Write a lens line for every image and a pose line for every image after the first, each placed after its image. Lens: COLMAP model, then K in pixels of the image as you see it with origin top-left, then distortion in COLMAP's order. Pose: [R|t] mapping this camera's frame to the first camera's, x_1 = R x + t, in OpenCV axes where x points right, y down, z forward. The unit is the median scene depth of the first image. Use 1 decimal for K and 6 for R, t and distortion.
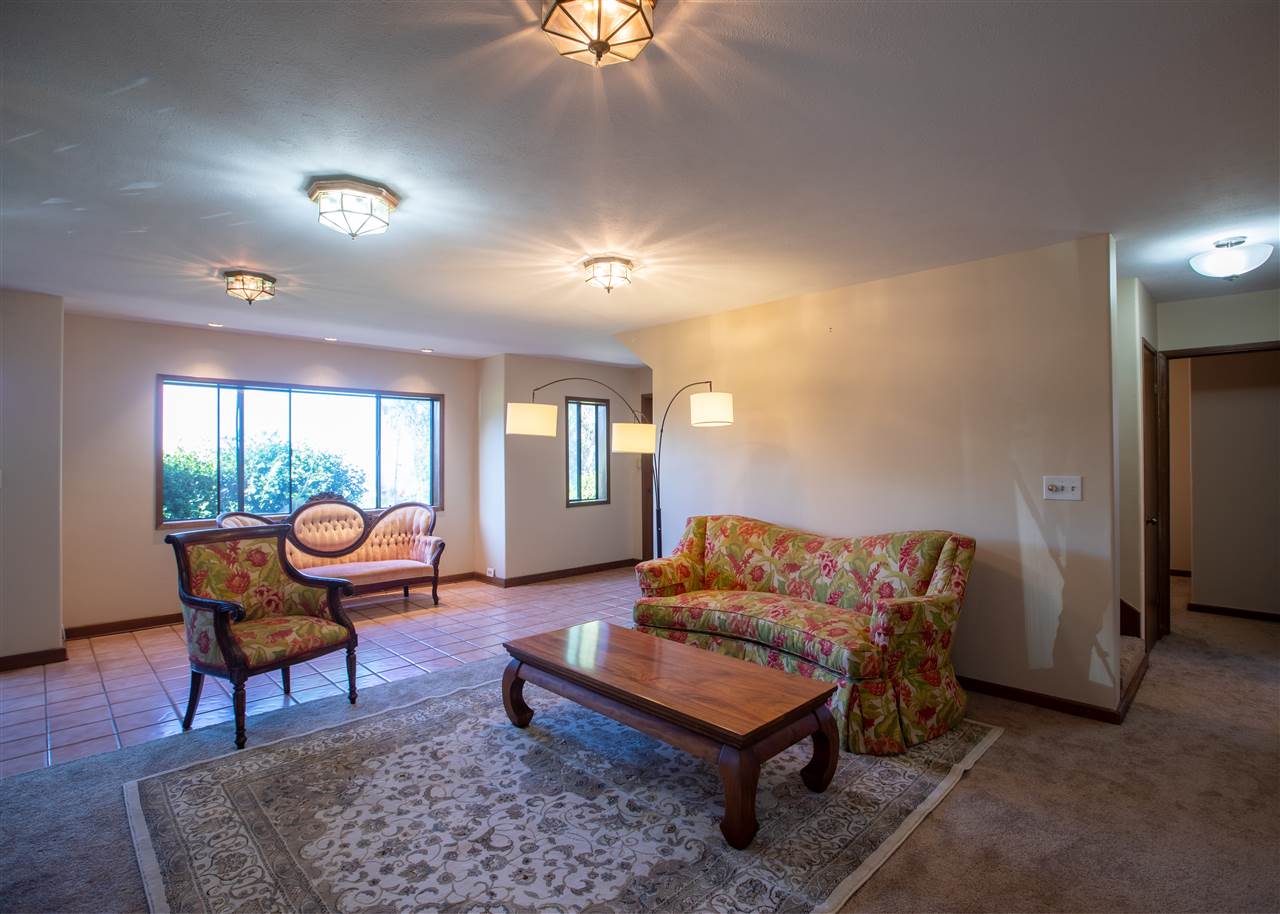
lens RADIAL K [[633.1, 0, 657.7], [0, 633.1, 453.3], [0, 0, 1]] dist [-0.055268, 0.023737]
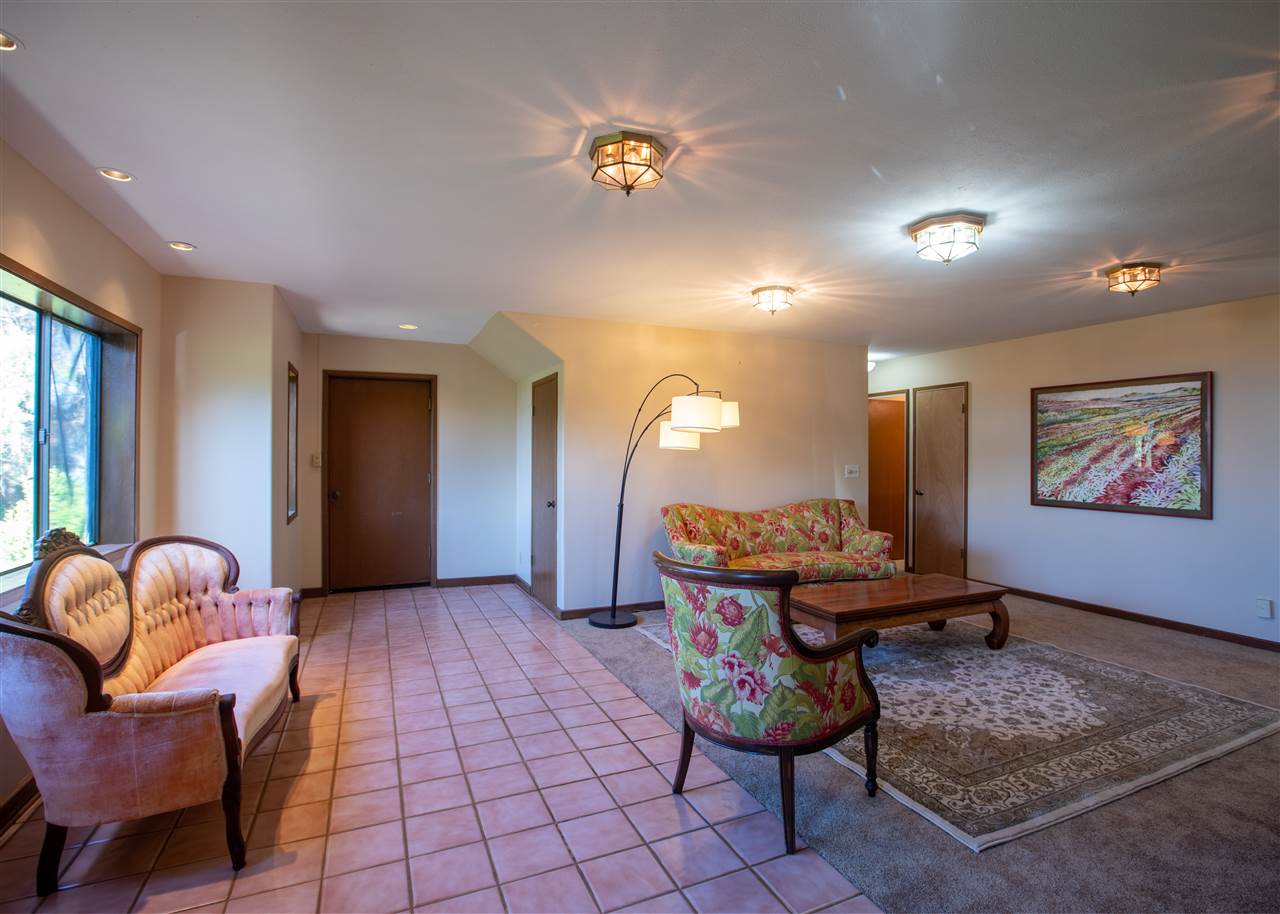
lens RADIAL K [[633.1, 0, 657.7], [0, 633.1, 453.3], [0, 0, 1]] dist [-0.055268, 0.023737]
pose [[0.350127, 0.009922, 0.936650, -1.478198], [-0.009927, 0.999927, -0.006881, 0.018667], [-0.936650, -0.006889, 0.350200, 0.918029]]
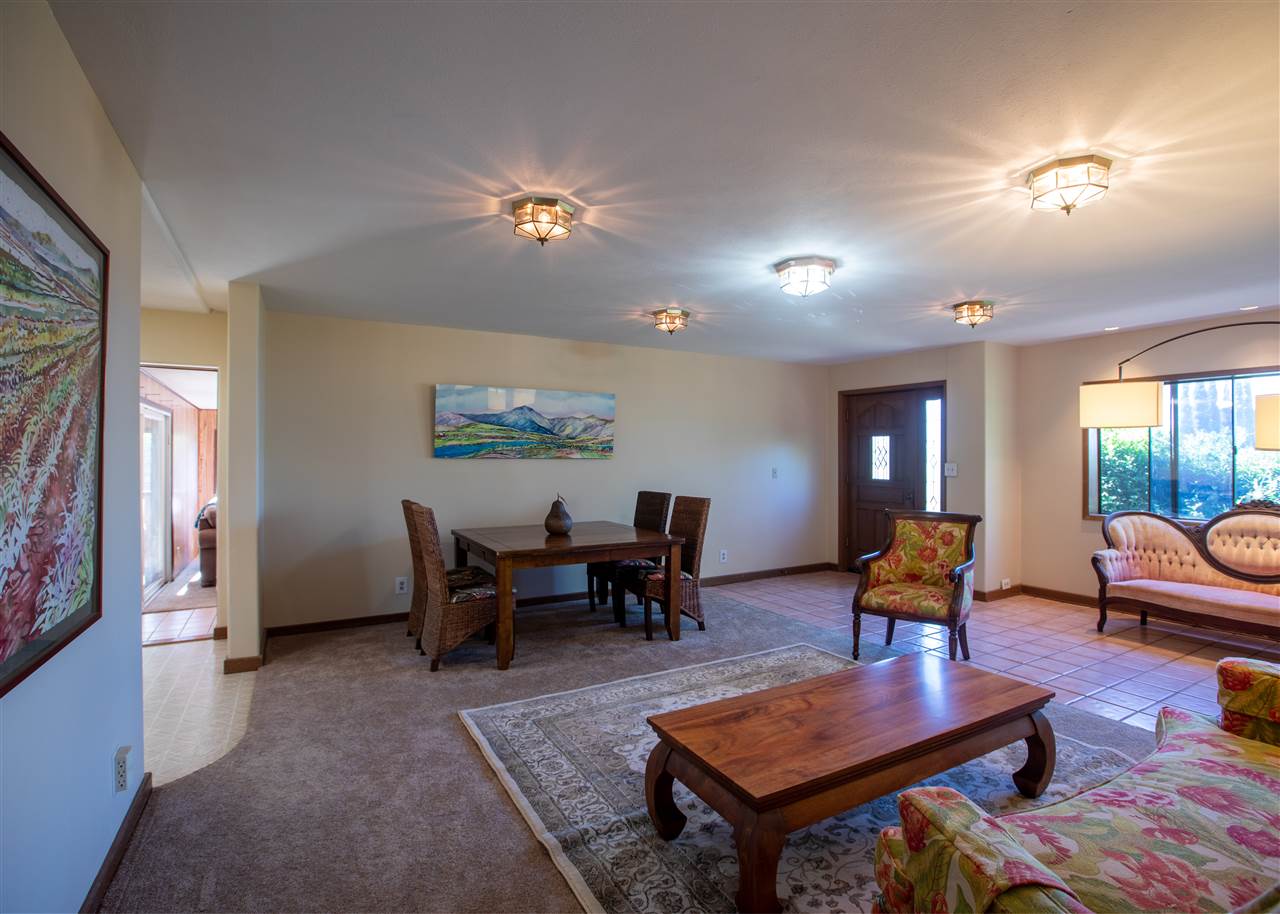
lens RADIAL K [[633.1, 0, 657.7], [0, 633.1, 453.3], [0, 0, 1]] dist [-0.055268, 0.023737]
pose [[-0.246000, -0.004996, -0.969257, 0.794510], [0.005982, 0.999960, -0.006673, 0.006152], [0.969251, -0.007439, -0.245960, 0.859837]]
